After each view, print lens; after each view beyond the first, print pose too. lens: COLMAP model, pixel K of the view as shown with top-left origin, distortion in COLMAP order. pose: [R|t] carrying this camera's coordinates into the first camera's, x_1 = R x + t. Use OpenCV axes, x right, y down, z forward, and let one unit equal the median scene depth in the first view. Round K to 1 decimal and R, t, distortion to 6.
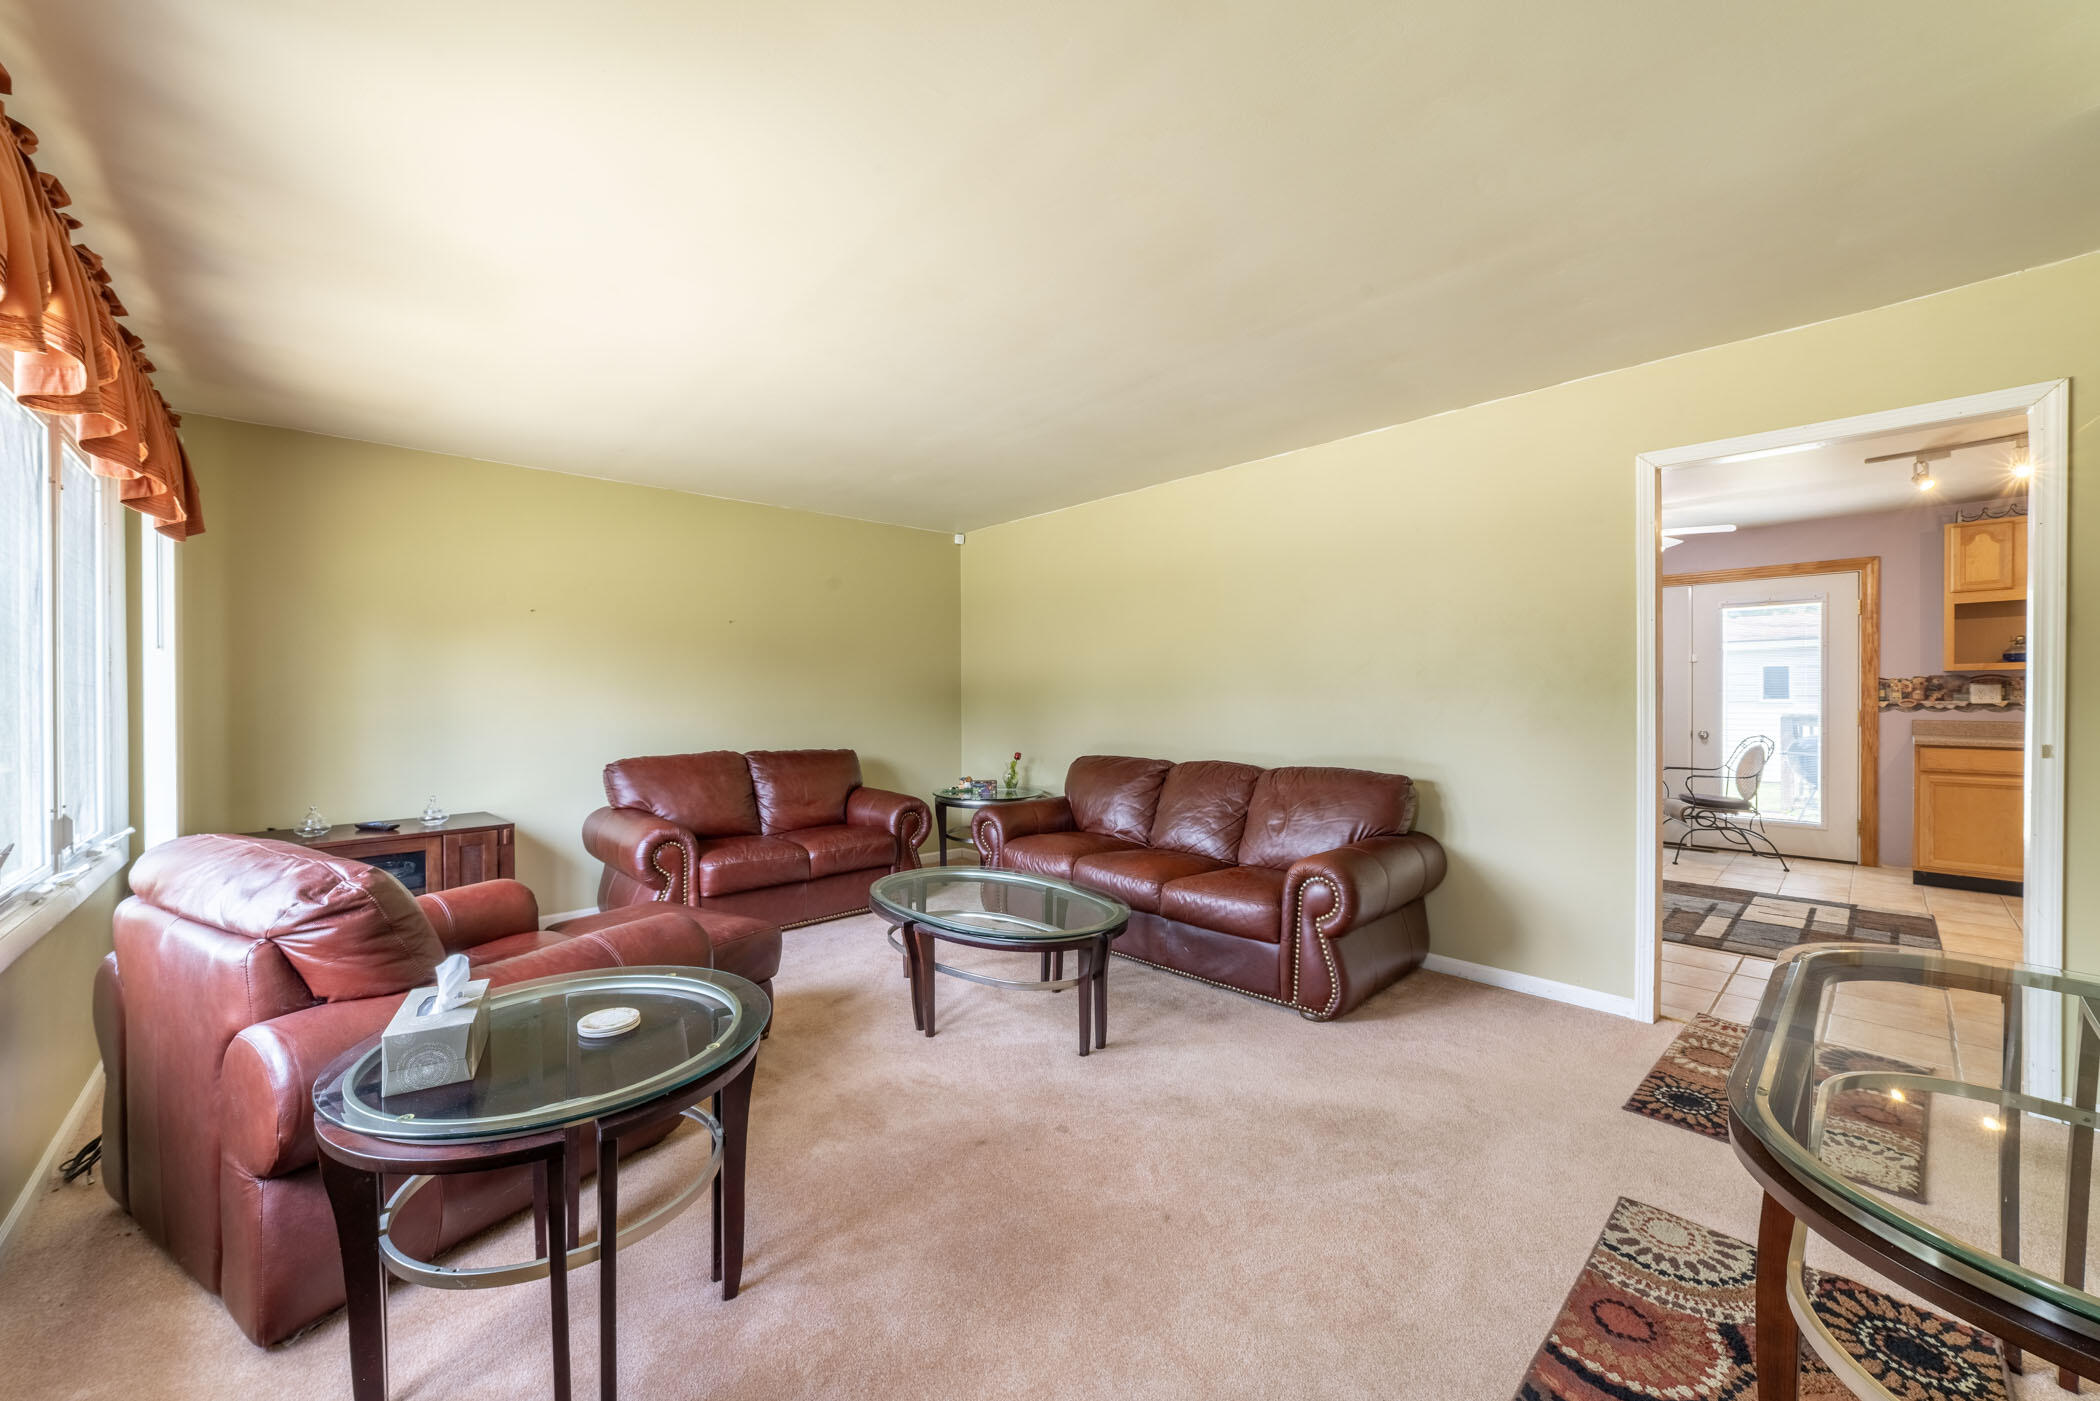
lens RADIAL K [[800.3, 0, 1058.0], [0, 800.3, 704.1], [0, 0, 1]] dist [0.007412, 0.001153]
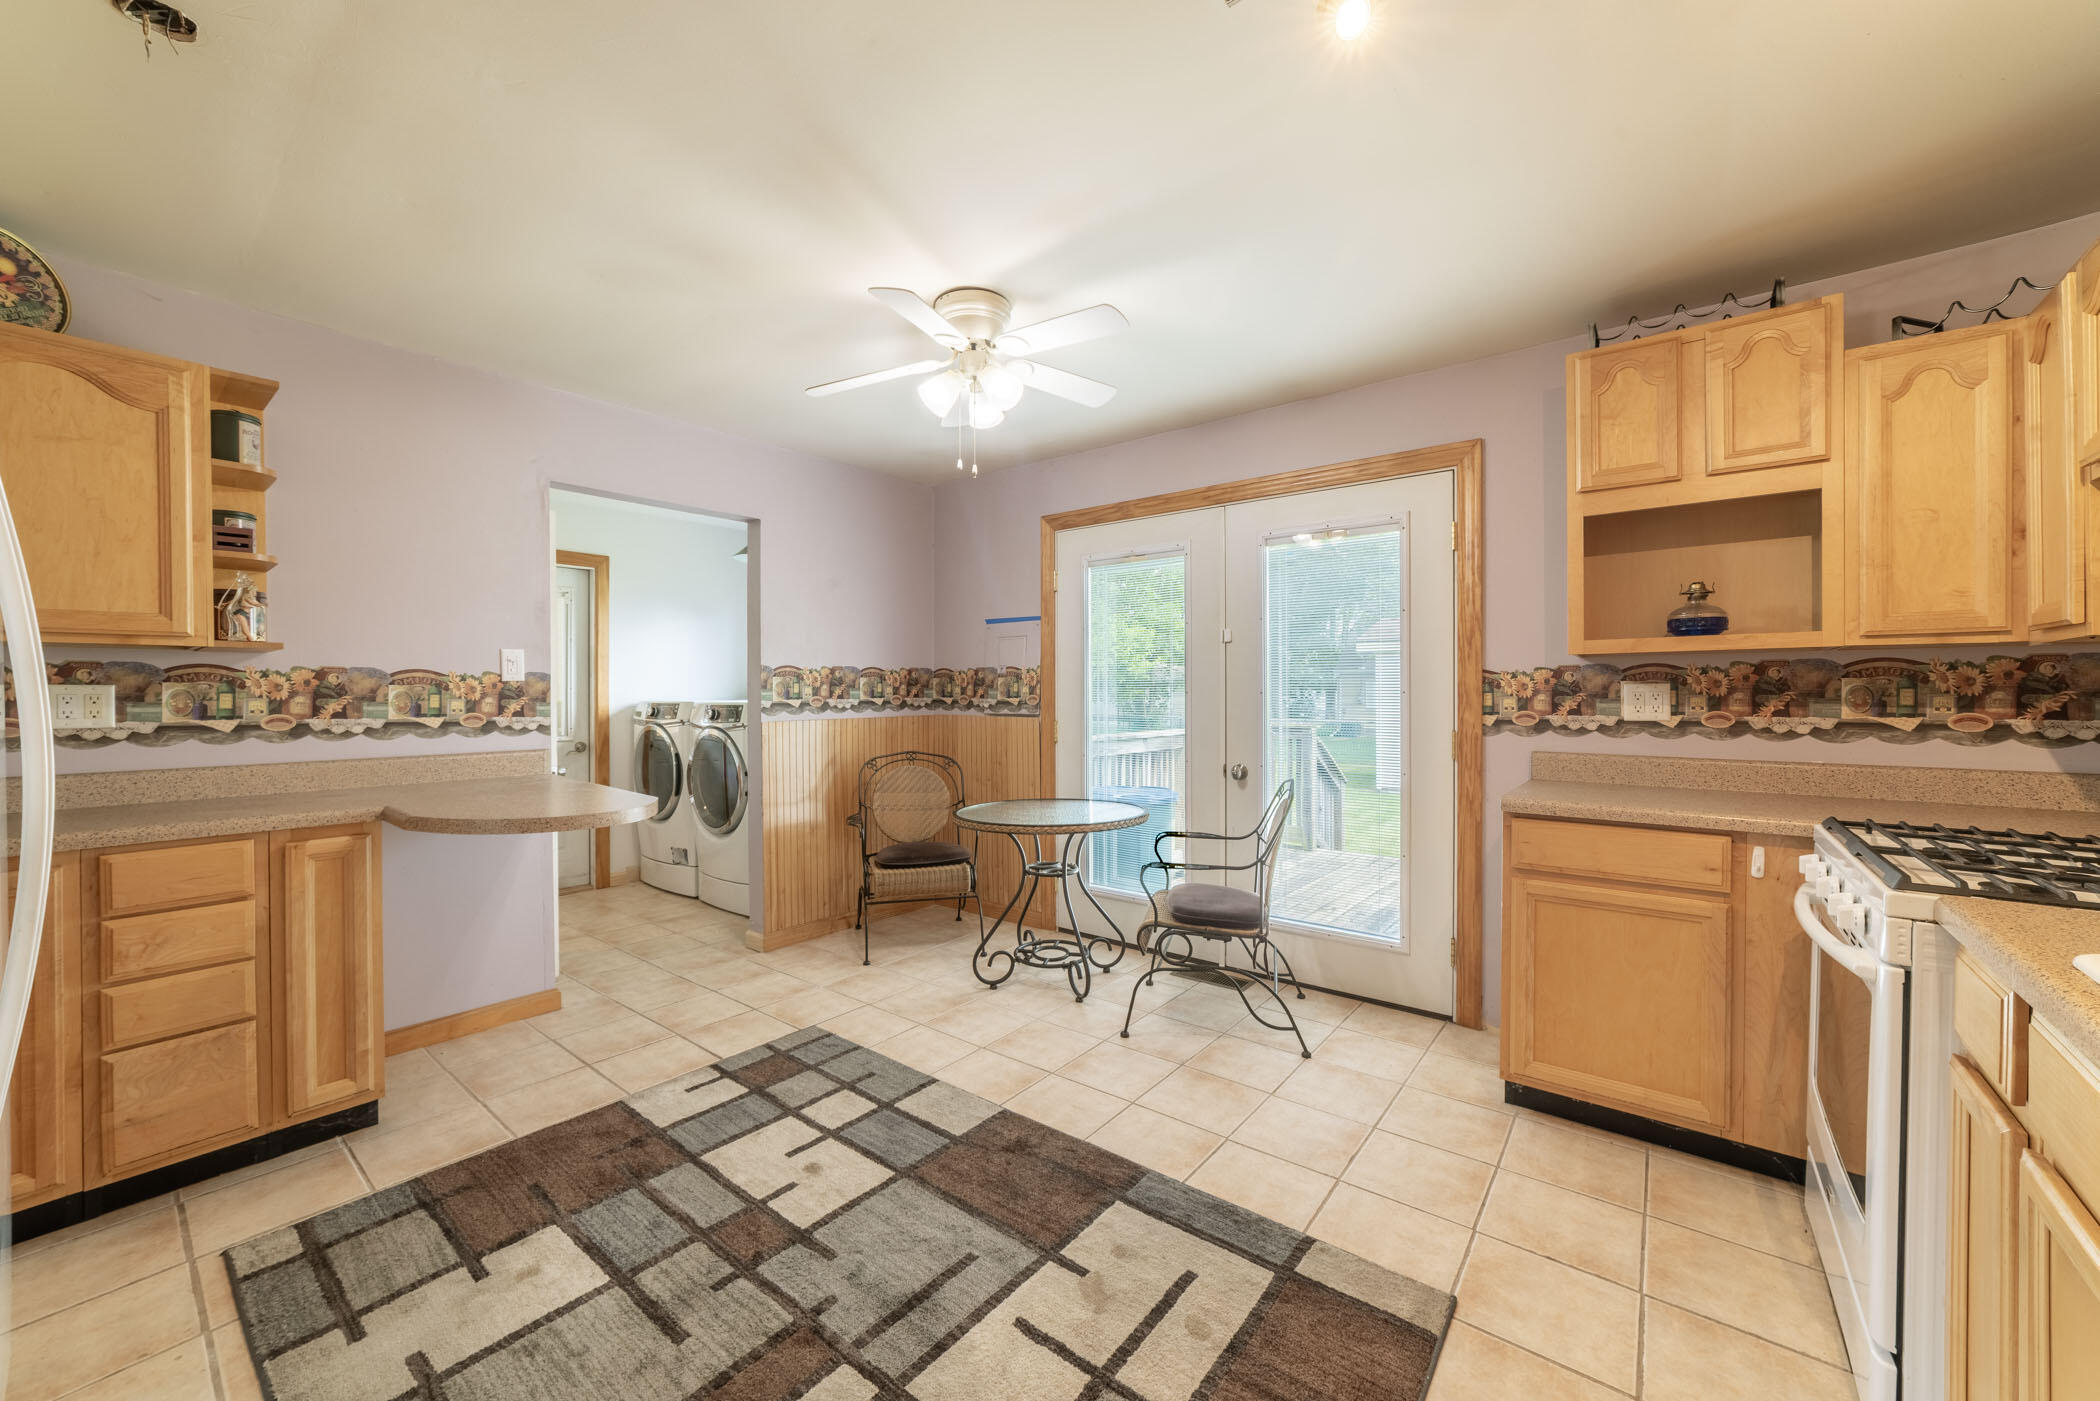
lens RADIAL K [[800.3, 0, 1039.5], [0, 800.3, 700.5], [0, 0, 1]] dist [0.007412, 0.001153]
pose [[0.992421, -0.002764, 0.122857, 0.686110], [0.002896, 0.999995, -0.000895, -0.013484], [-0.122854, 0.001244, 0.992424, 0.532211]]
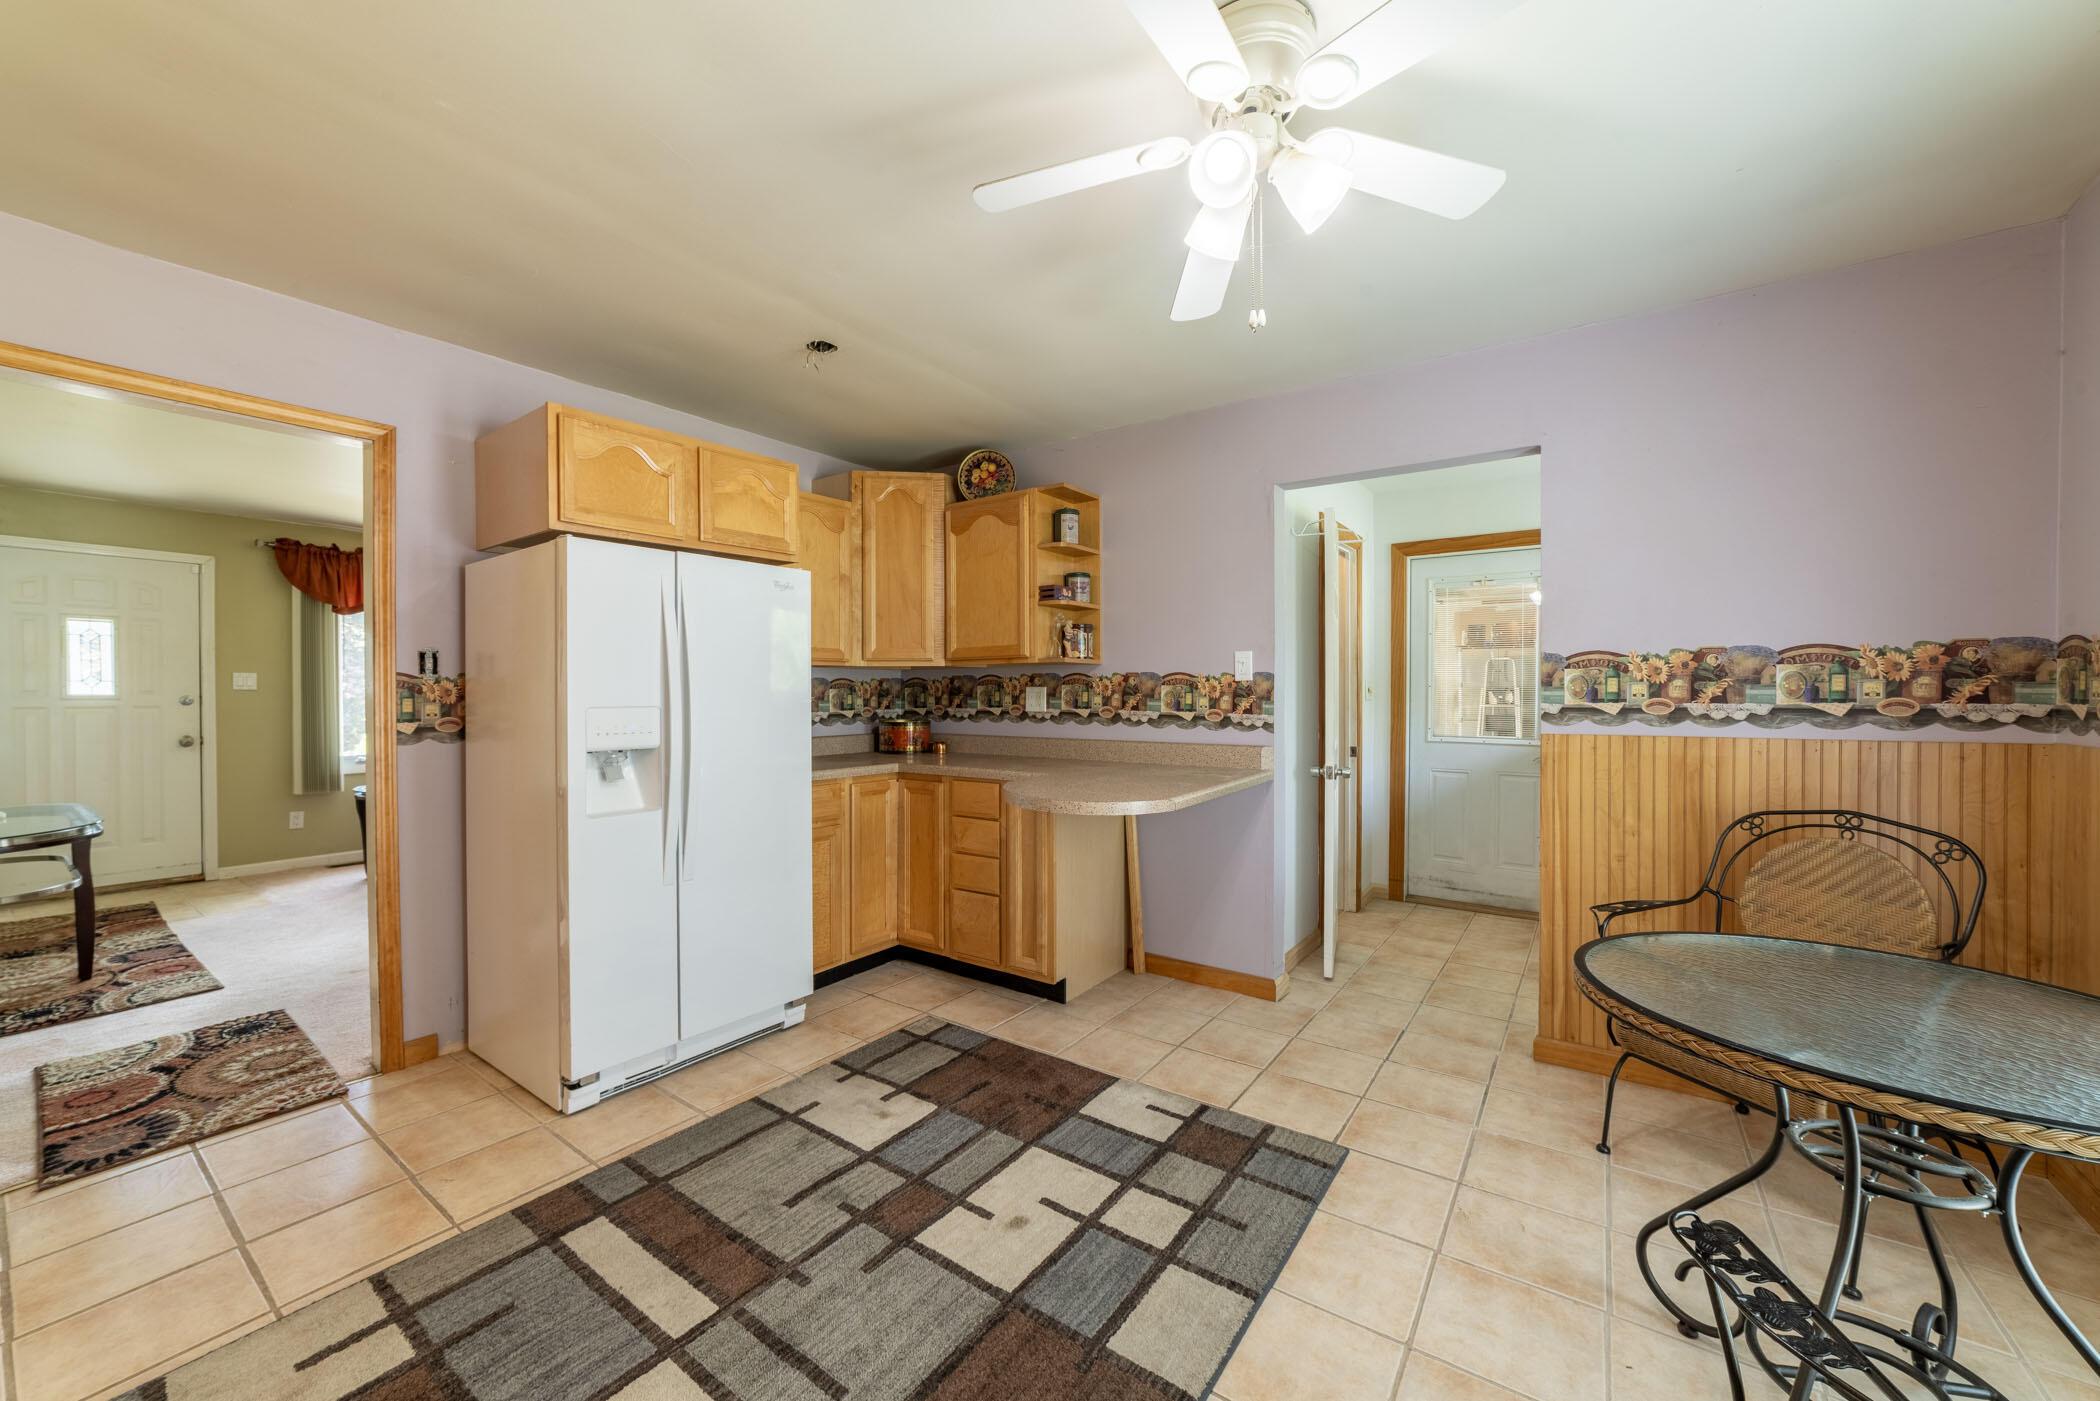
lens RADIAL K [[800.3, 0, 1008.4], [0, 800.3, 699.8], [0, 0, 1]] dist [0.007412, 0.001153]
pose [[0.180343, 0.020061, -0.983399, 1.344376], [-0.001259, 0.999796, 0.020165, -0.044569], [0.983603, -0.002399, 0.180332, 1.302866]]
